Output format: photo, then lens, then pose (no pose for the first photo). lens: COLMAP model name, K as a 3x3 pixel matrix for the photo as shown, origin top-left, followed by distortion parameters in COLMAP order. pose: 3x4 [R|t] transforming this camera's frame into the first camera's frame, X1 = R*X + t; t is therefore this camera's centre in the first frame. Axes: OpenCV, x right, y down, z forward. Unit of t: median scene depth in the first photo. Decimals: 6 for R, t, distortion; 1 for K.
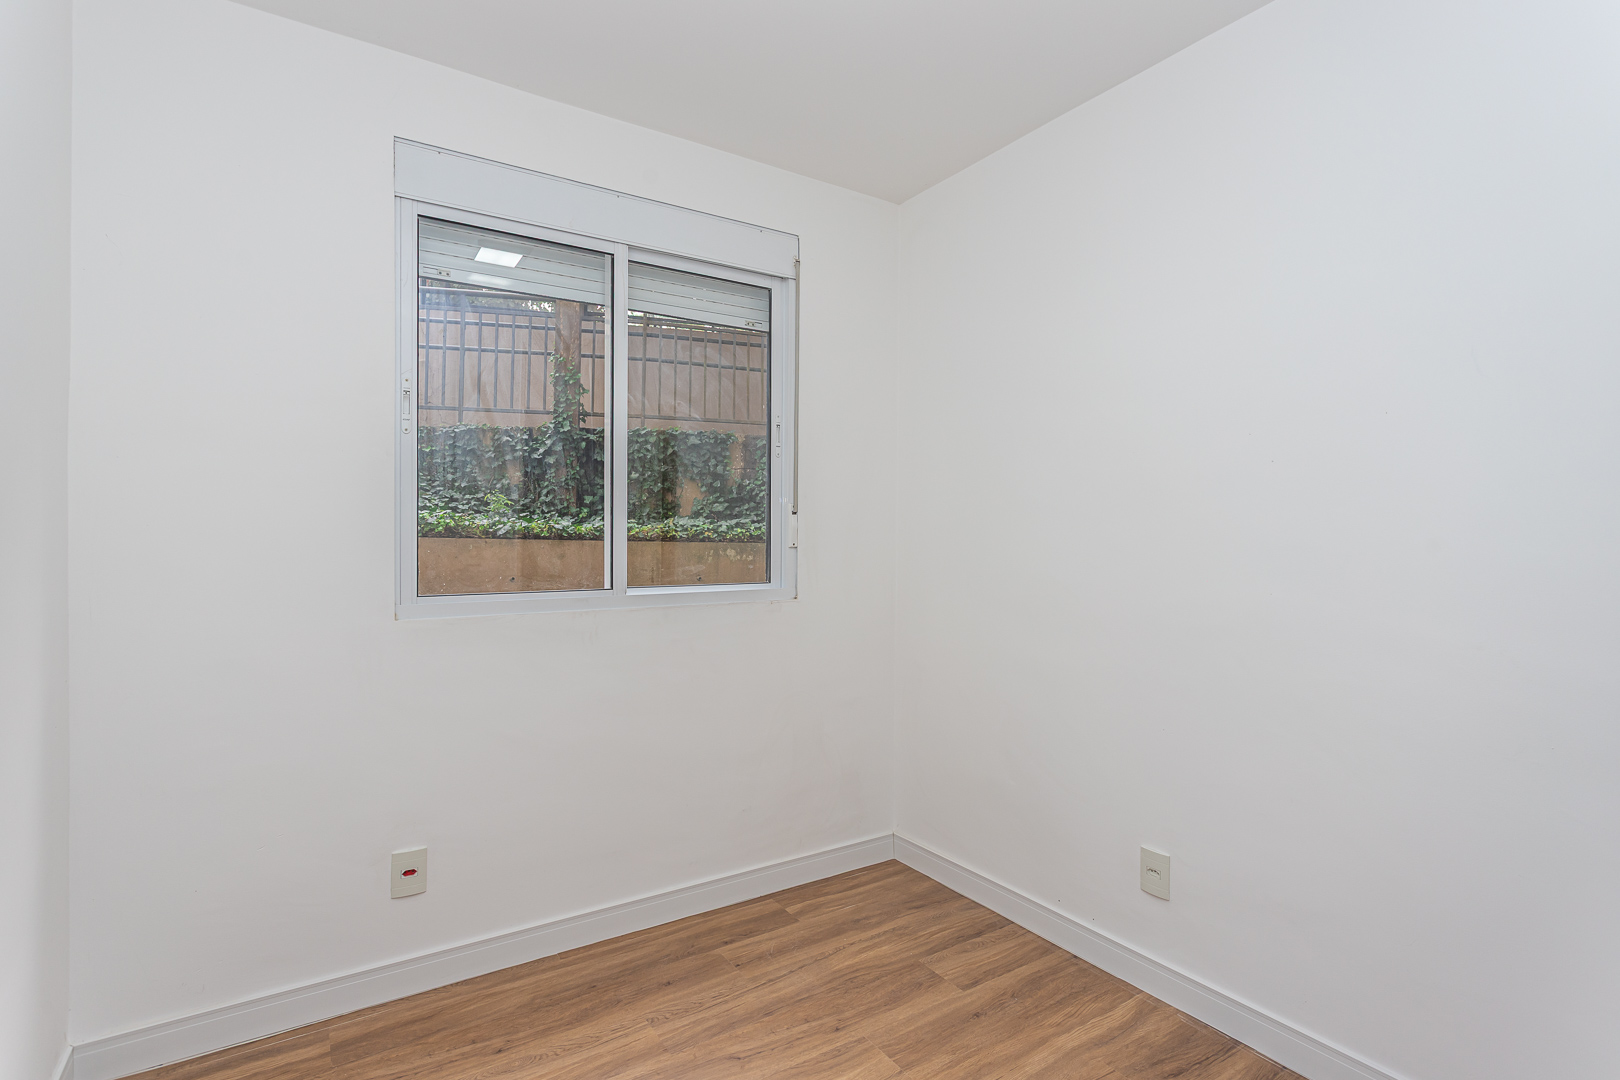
lens RADIAL K [[768.3, 0, 810.0], [0, 768.3, 540.0], [0, 0, 1]] dist [-0.001651, -0.000430]
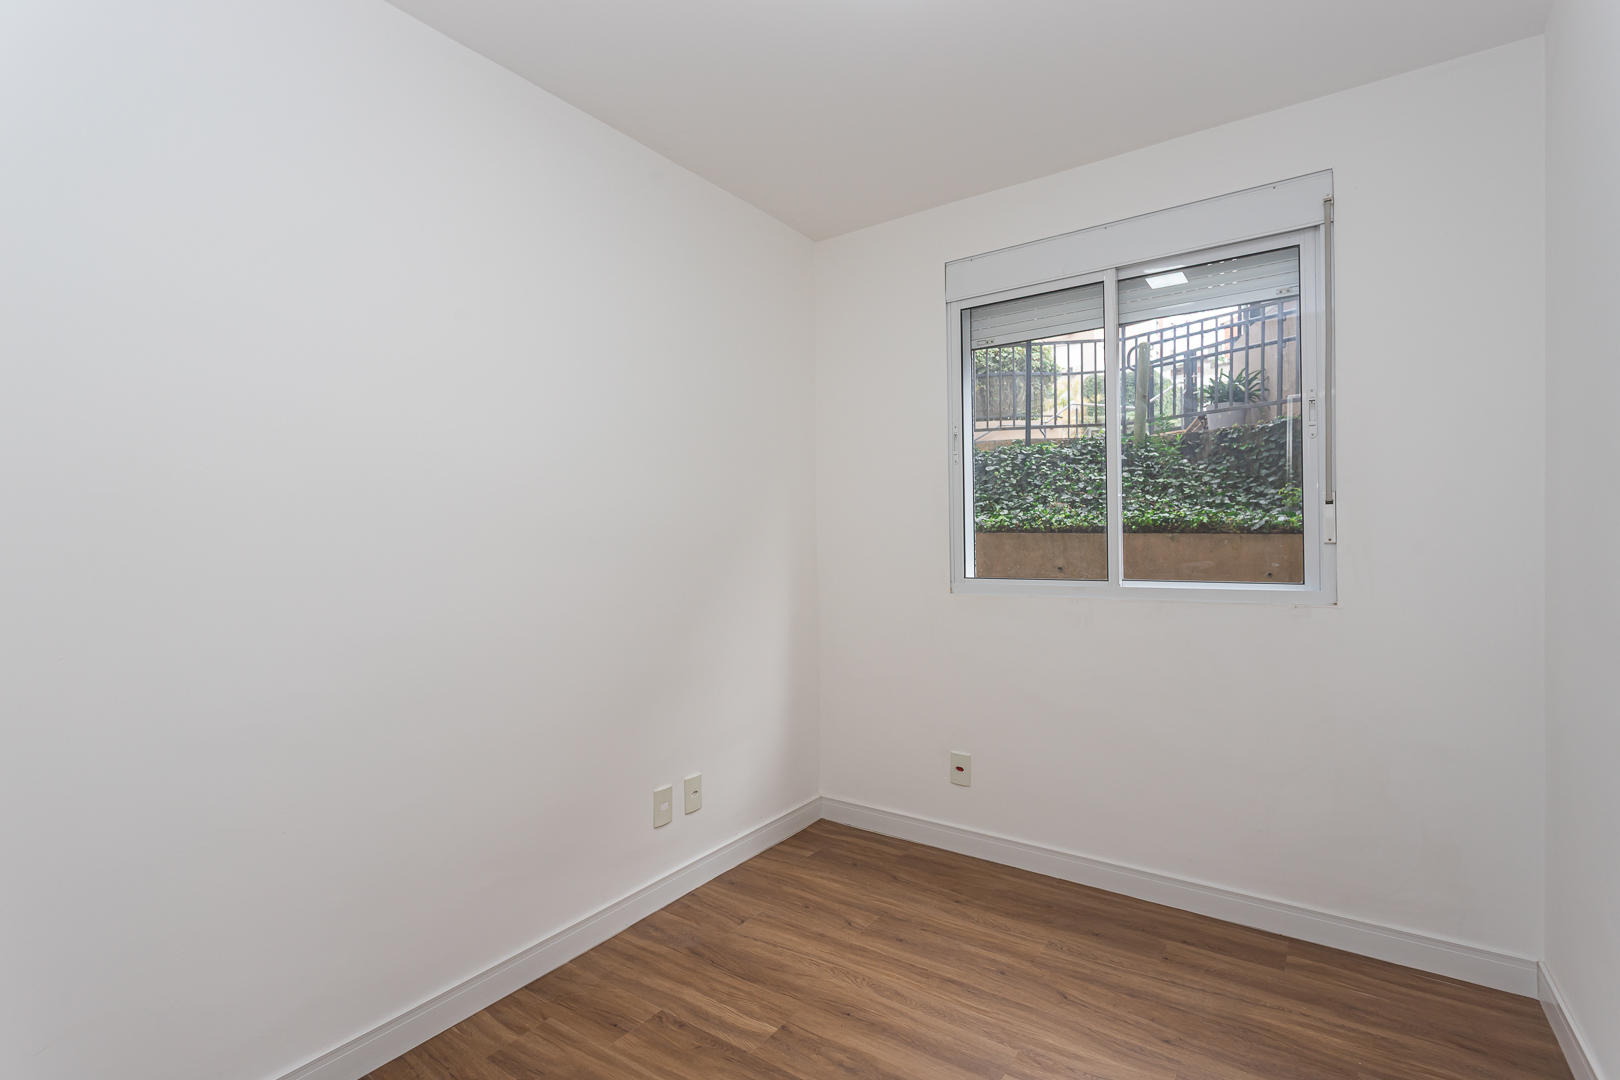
lens RADIAL K [[768.3, 0, 810.0], [0, 768.3, 540.0], [0, 0, 1]] dist [-0.001651, -0.000430]
pose [[0.360571, -0.002364, -0.932729, 0.652356], [0.009501, 0.999954, 0.001139, -0.000340], [0.932683, -0.009273, 0.360577, 0.198945]]
